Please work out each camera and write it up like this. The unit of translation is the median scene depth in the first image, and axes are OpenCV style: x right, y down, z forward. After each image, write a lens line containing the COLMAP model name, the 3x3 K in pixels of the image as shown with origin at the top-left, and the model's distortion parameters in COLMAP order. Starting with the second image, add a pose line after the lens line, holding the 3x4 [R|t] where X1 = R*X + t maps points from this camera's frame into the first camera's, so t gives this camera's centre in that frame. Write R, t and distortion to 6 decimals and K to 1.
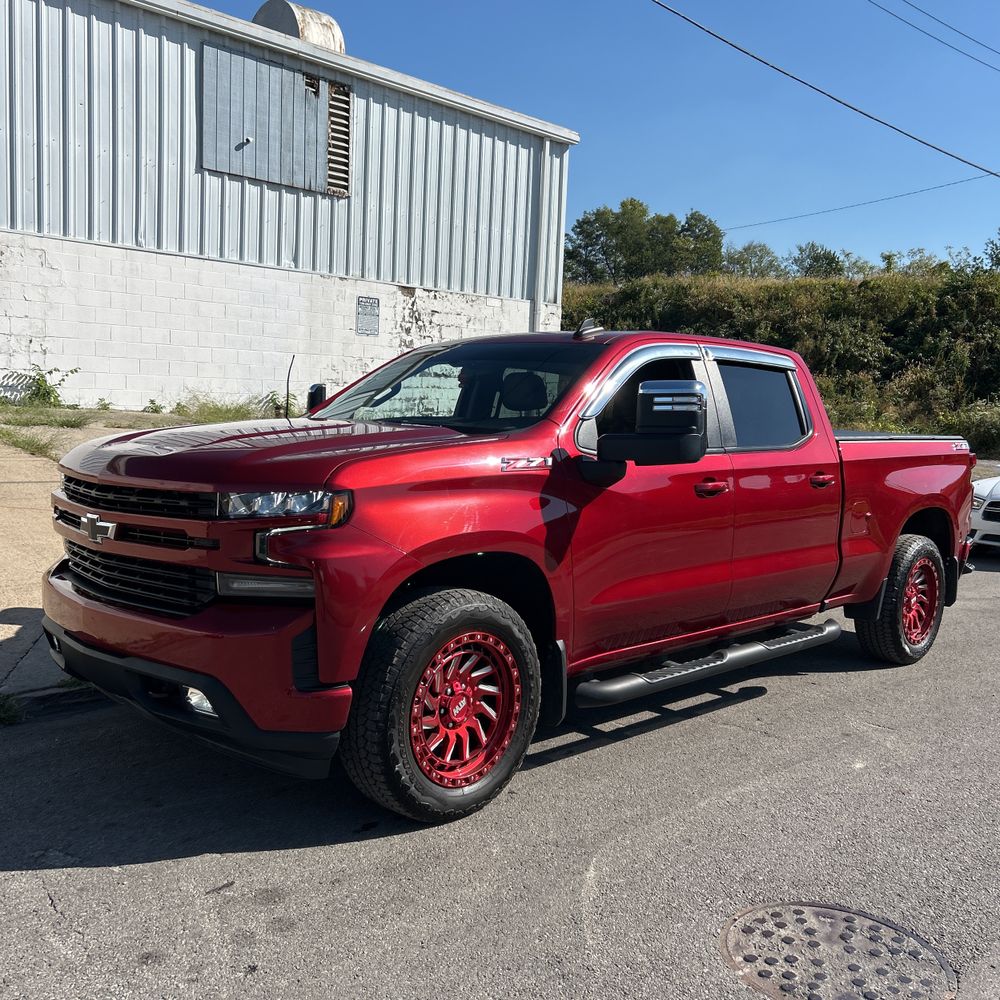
lens RADIAL K [[991.7, 0, 480.4], [0, 991.7, 520.3], [0, 0, 1]] dist [0.050147, -0.118901]
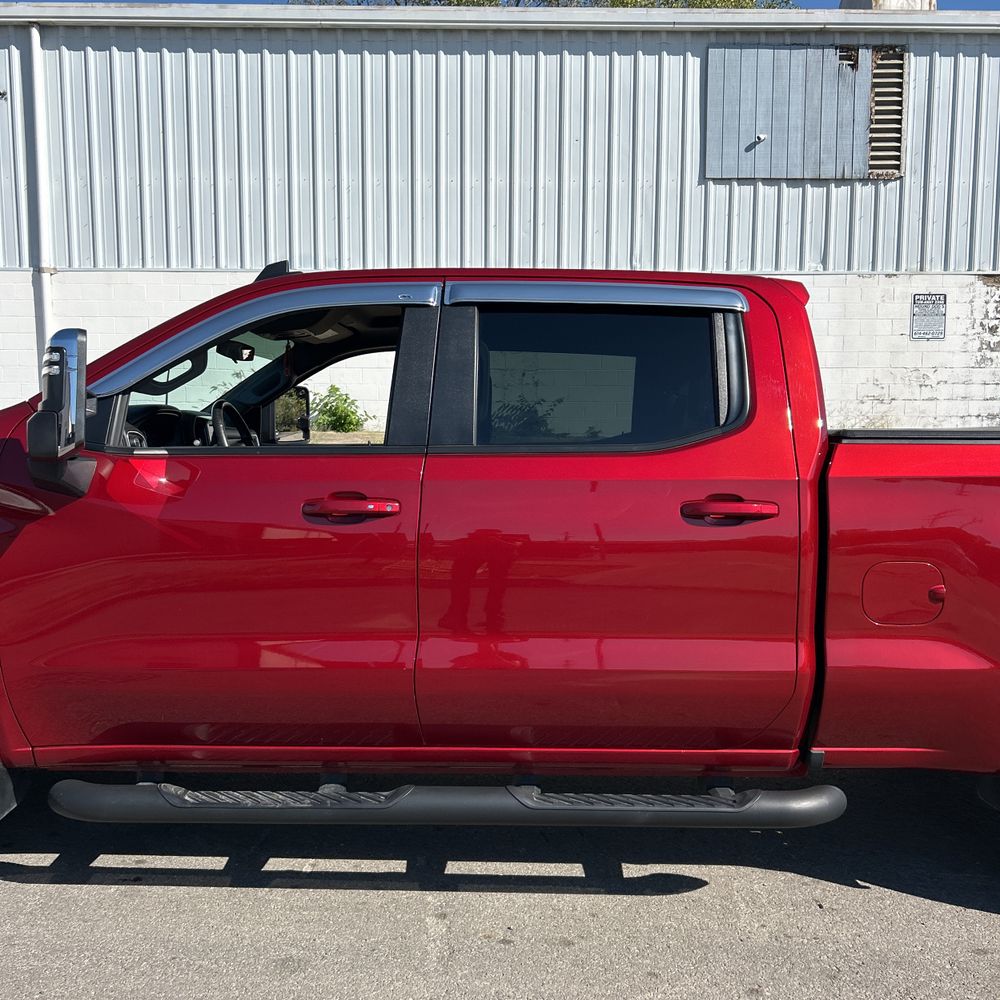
lens RADIAL K [[996.0, 0, 507.8], [0, 996.0, 502.3], [0, 0, 1]] dist [0.012065, -0.009625]
pose [[0.715908, 0.022056, -0.697846, 0.241886], [-0.061824, 0.997577, -0.031894, -0.007660], [0.695452, 0.065977, 0.715538, 0.211827]]
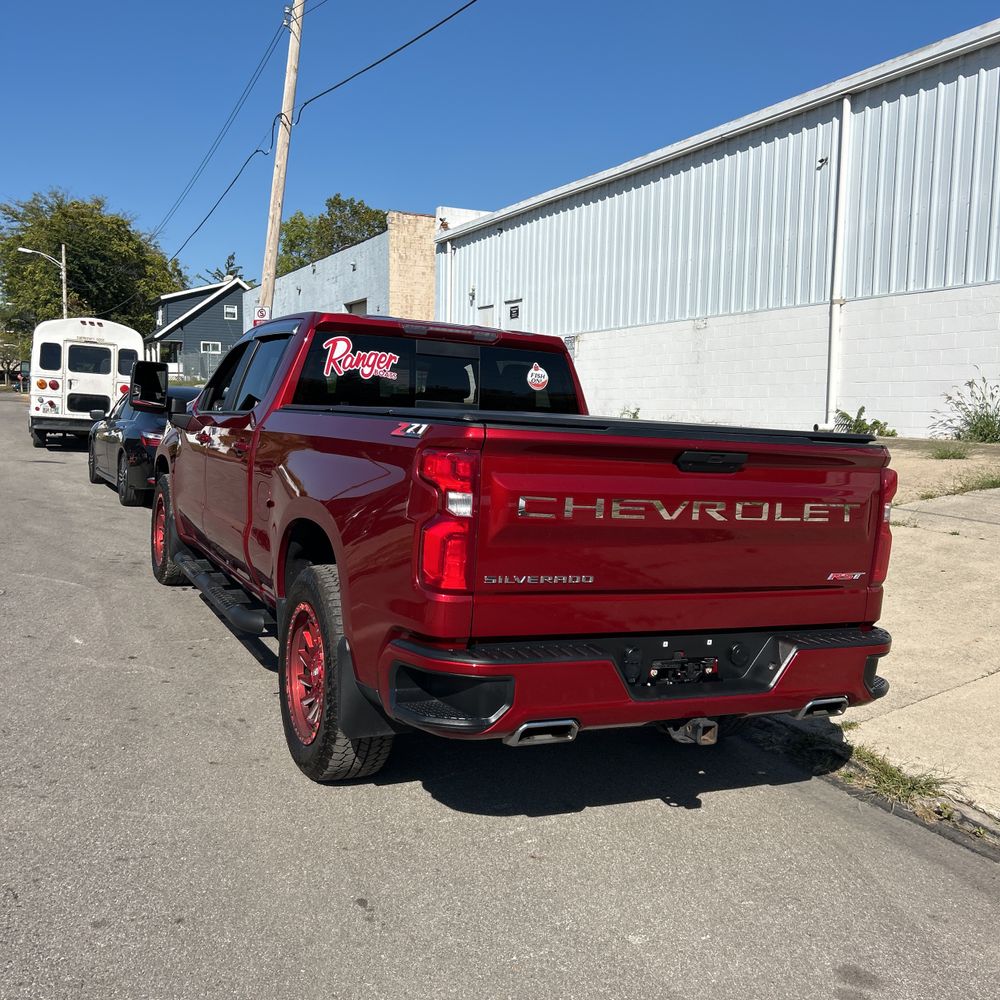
lens RADIAL K [[990.6, 0, 482.4], [0, 990.6, 501.8], [0, 0, 1]] dist [0.050306, -0.086376]
pose [[-0.322914, 0.038881, -0.945629, 0.446837], [-0.149651, 0.984488, 0.091582, -0.051140], [0.934522, 0.171087, -0.312087, 0.570927]]
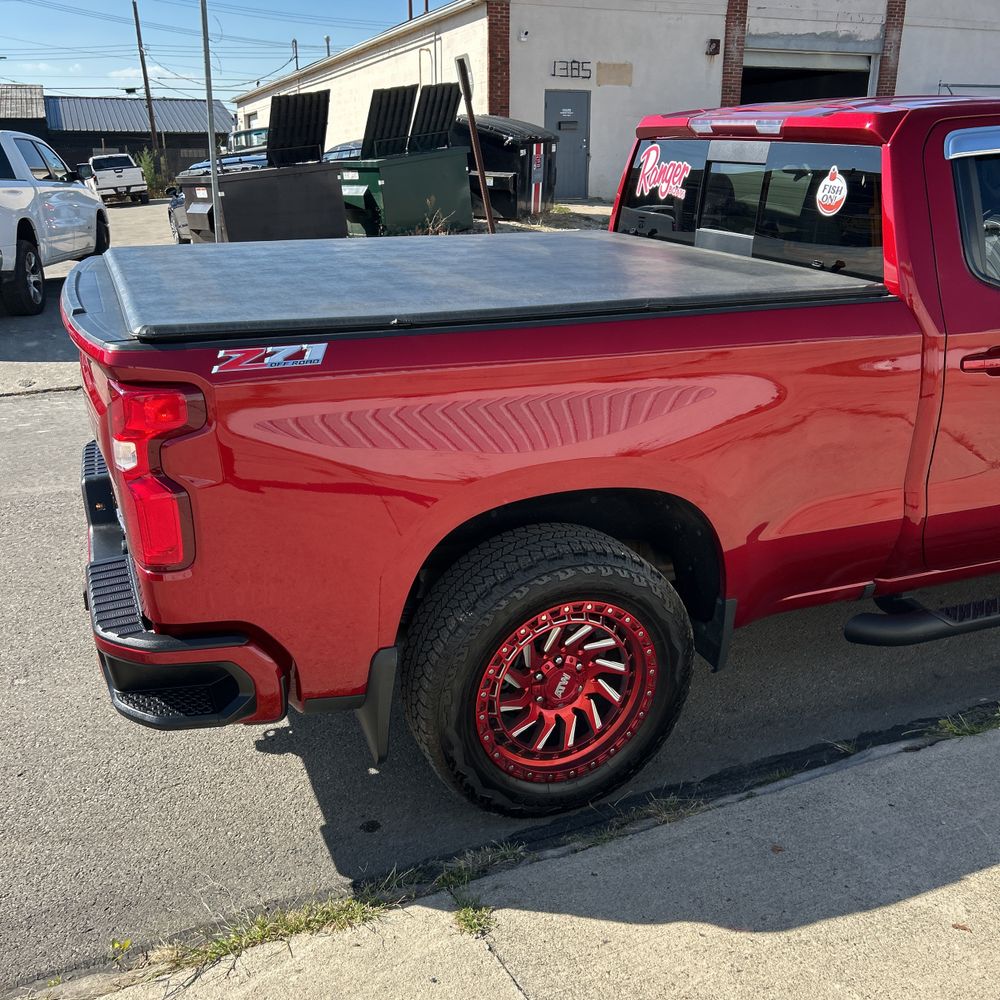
lens RADIAL K [[994.2, 0, 500.0], [0, 994.2, 500.0], [0, 0, 1]] dist [0.018727, -0.018037]
pose [[-0.927770, -0.152959, 0.340361, 0.060987], [0.010815, 0.900719, 0.434268, -0.101220], [-0.372995, 0.406582, -0.834006, 0.698821]]
